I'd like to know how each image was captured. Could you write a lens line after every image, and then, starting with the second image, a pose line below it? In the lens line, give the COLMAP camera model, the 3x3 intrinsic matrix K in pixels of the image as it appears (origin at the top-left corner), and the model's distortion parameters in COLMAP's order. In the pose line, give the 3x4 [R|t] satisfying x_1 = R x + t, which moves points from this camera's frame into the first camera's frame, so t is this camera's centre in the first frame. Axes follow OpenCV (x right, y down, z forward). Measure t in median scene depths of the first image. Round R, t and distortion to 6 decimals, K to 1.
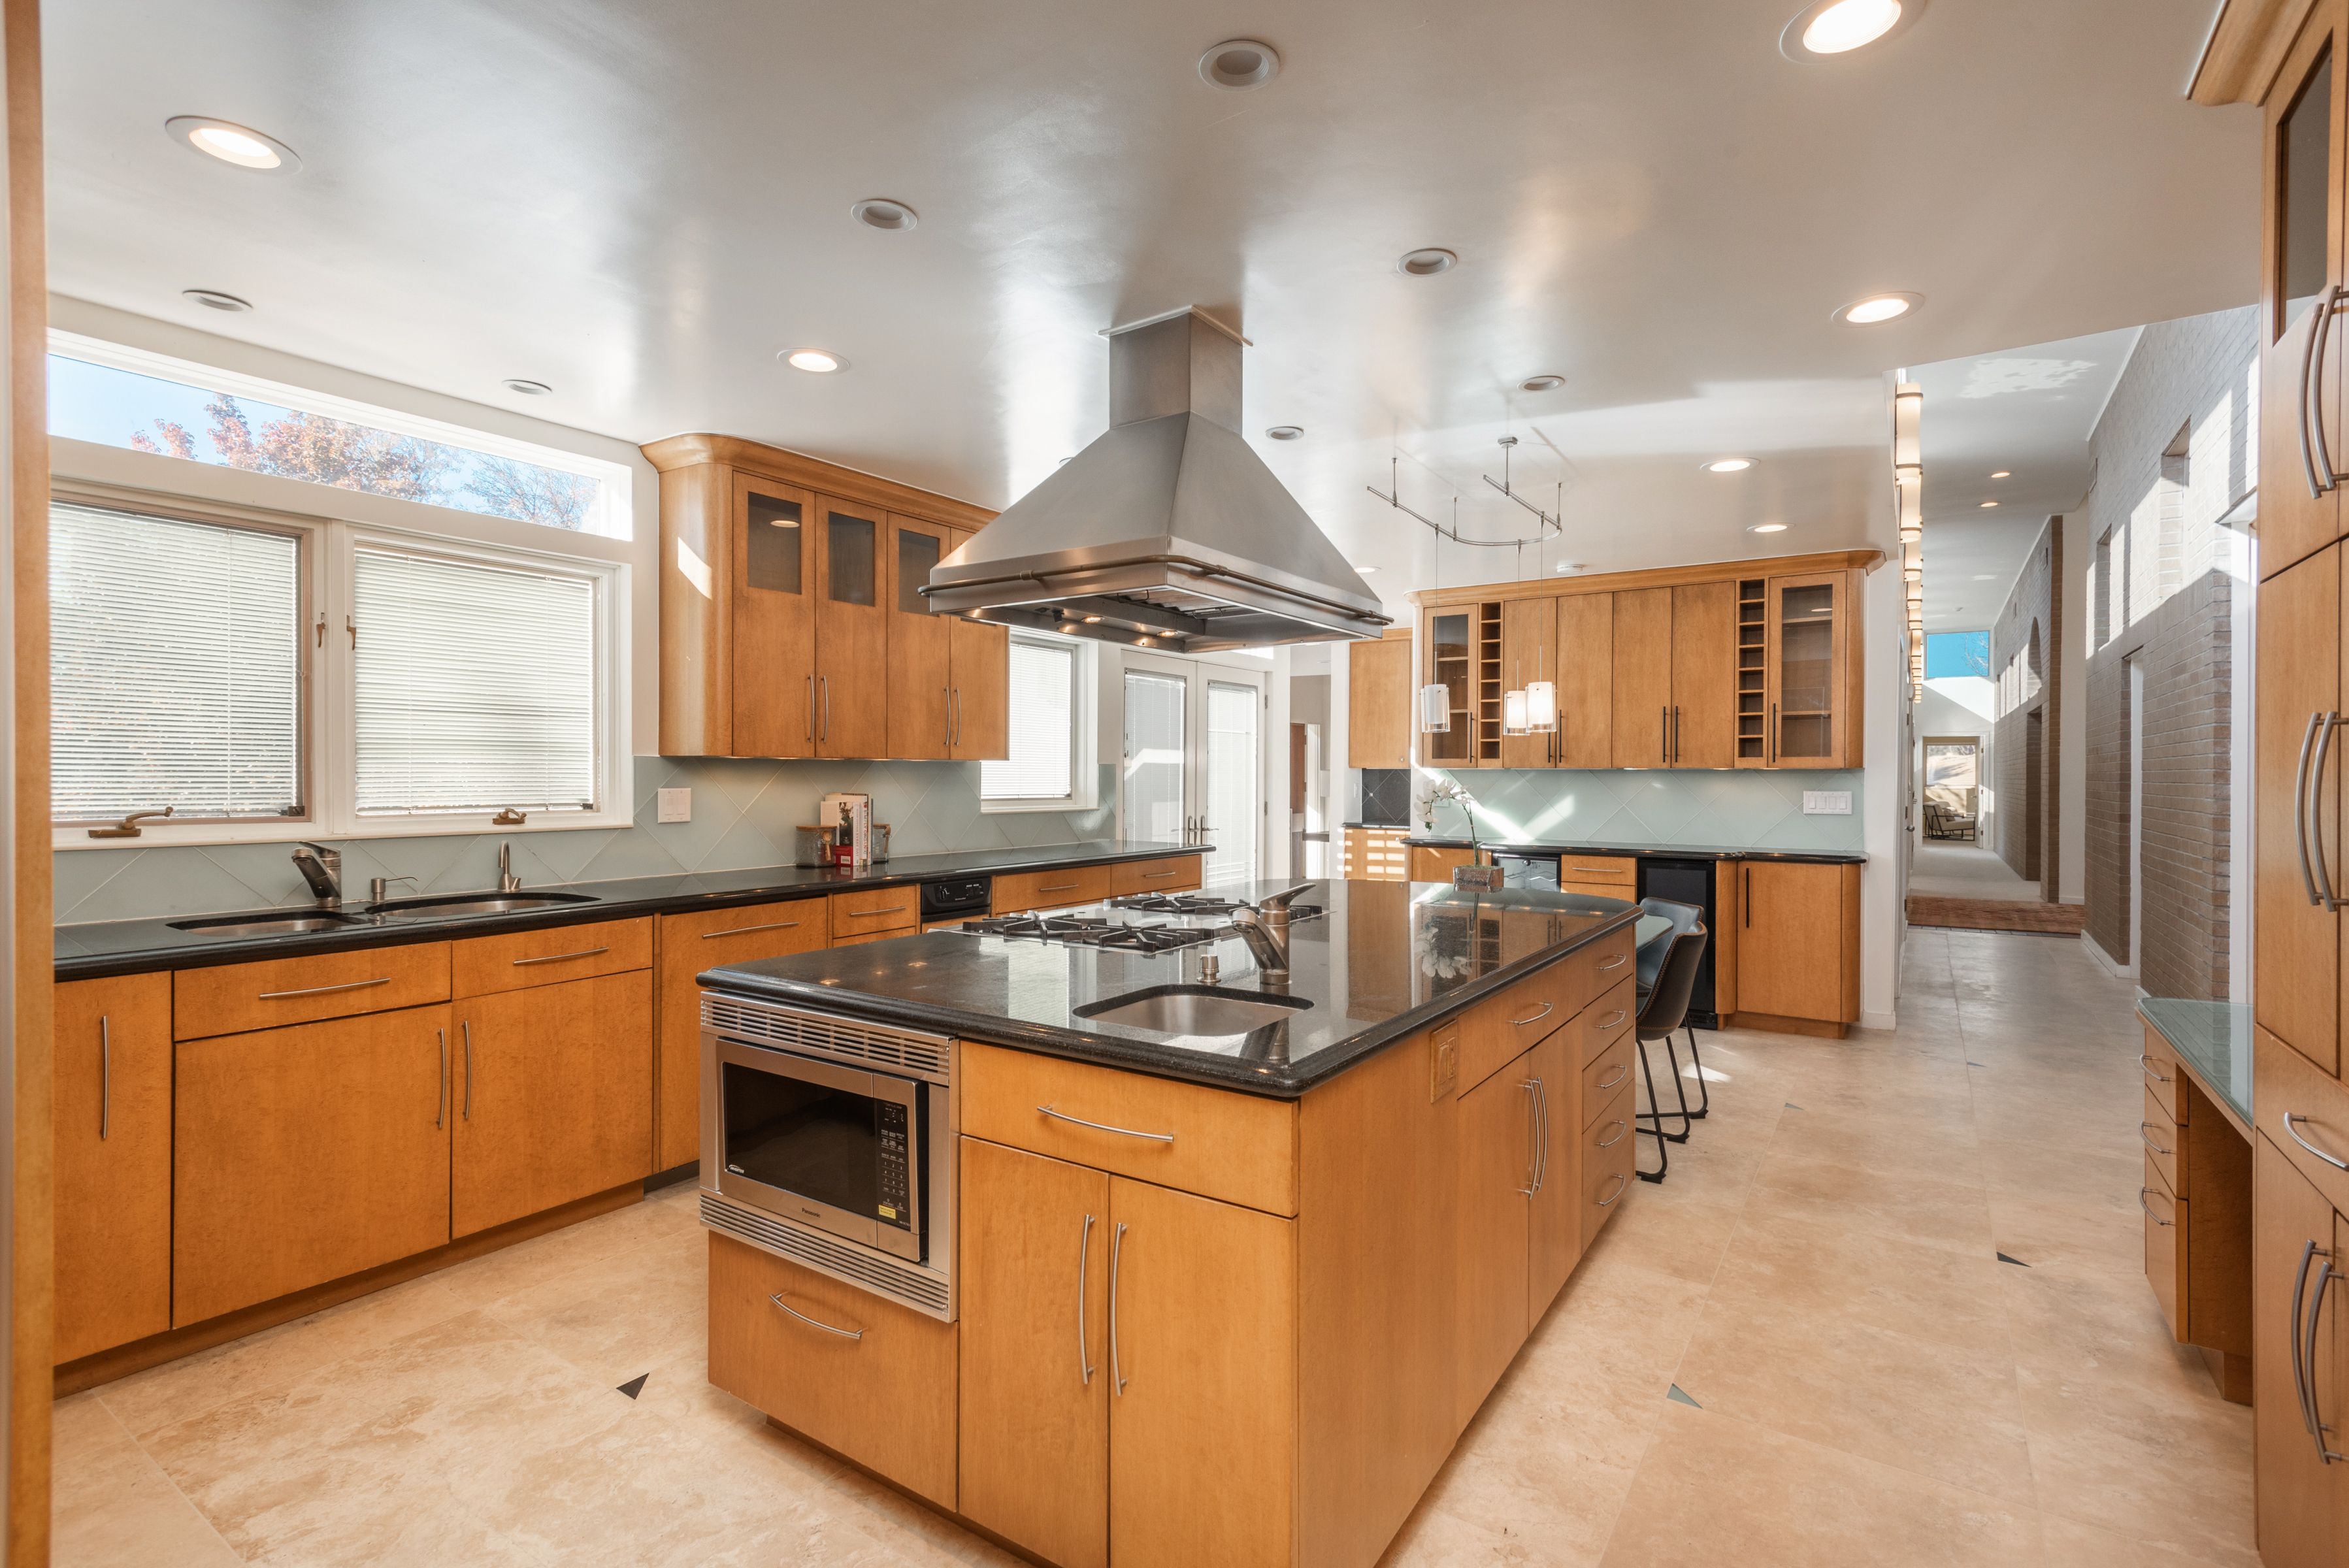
lens RADIAL K [[1095.5, 0, 1171.4], [0, 1095.5, 783.2], [0, 0, 1]] dist [0.015335, -0.003014]
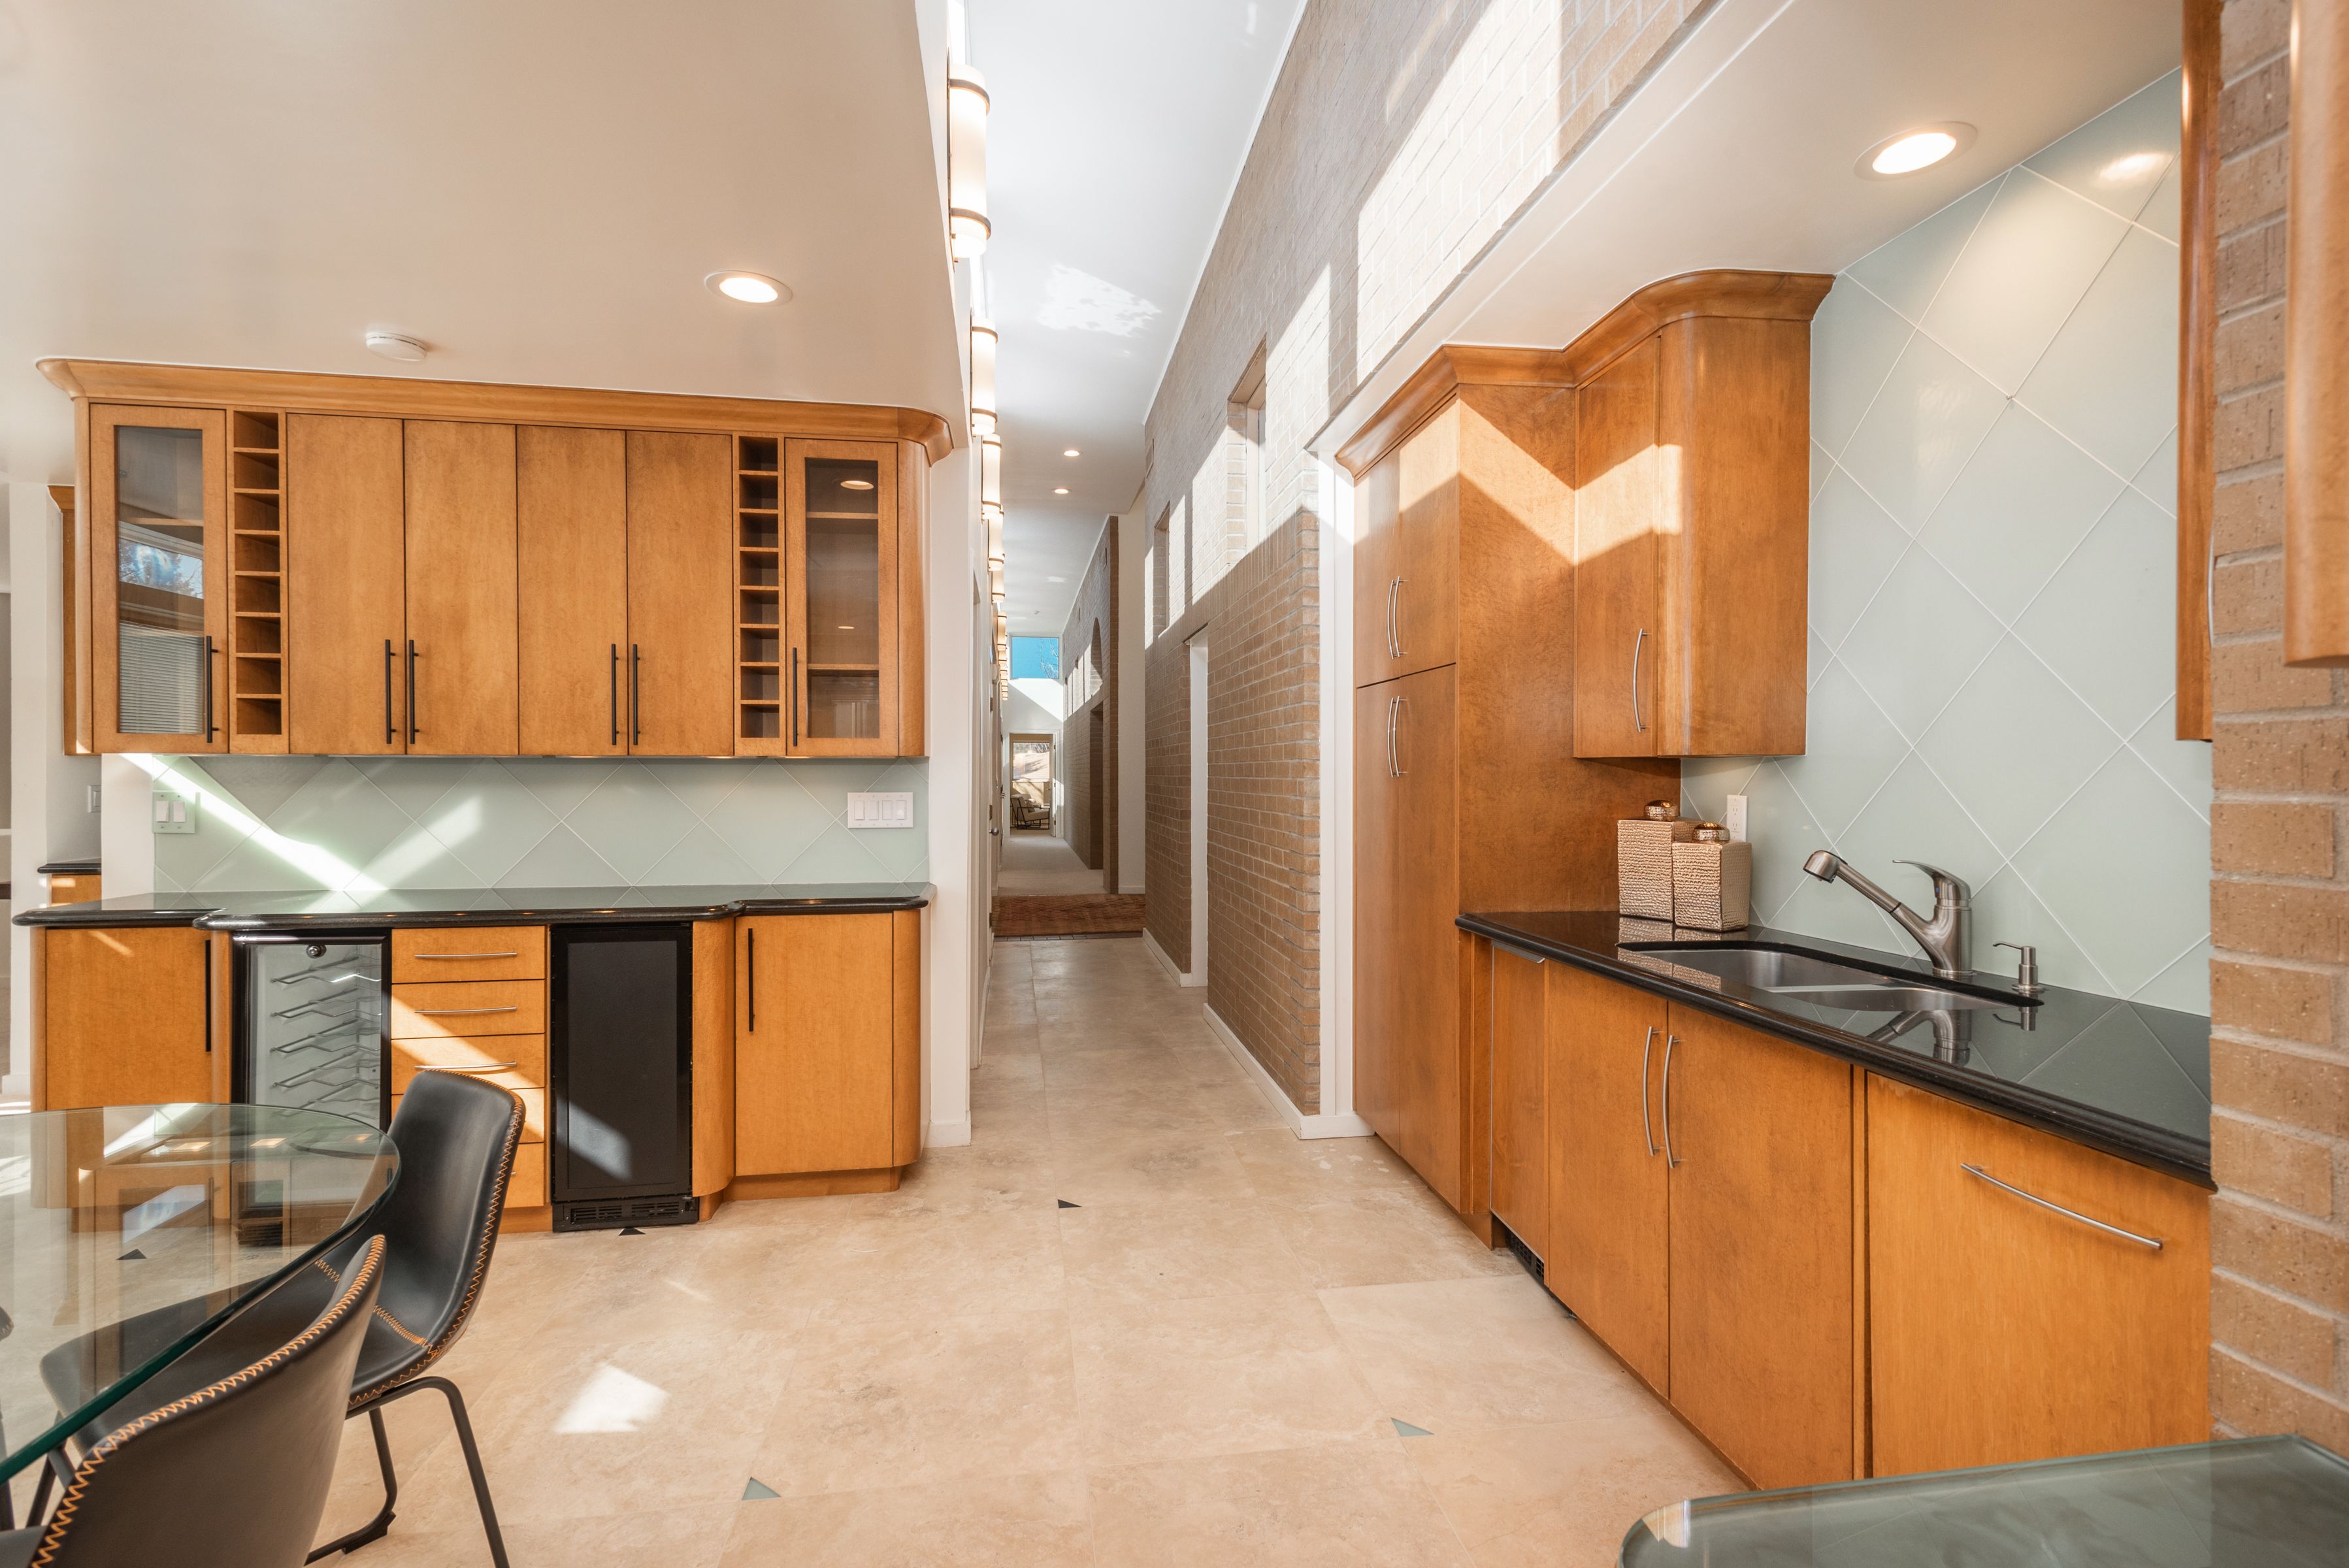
lens RADIAL K [[1095.5, 0, 1178.4], [0, 1095.5, 779.8], [0, 0, 1]] dist [0.015335, -0.003014]
pose [[0.732192, -0.007660, 0.681055, 0.275550], [0.007099, 0.999968, 0.003614, -0.001253], [-0.681061, 0.002189, 0.732224, 0.395010]]
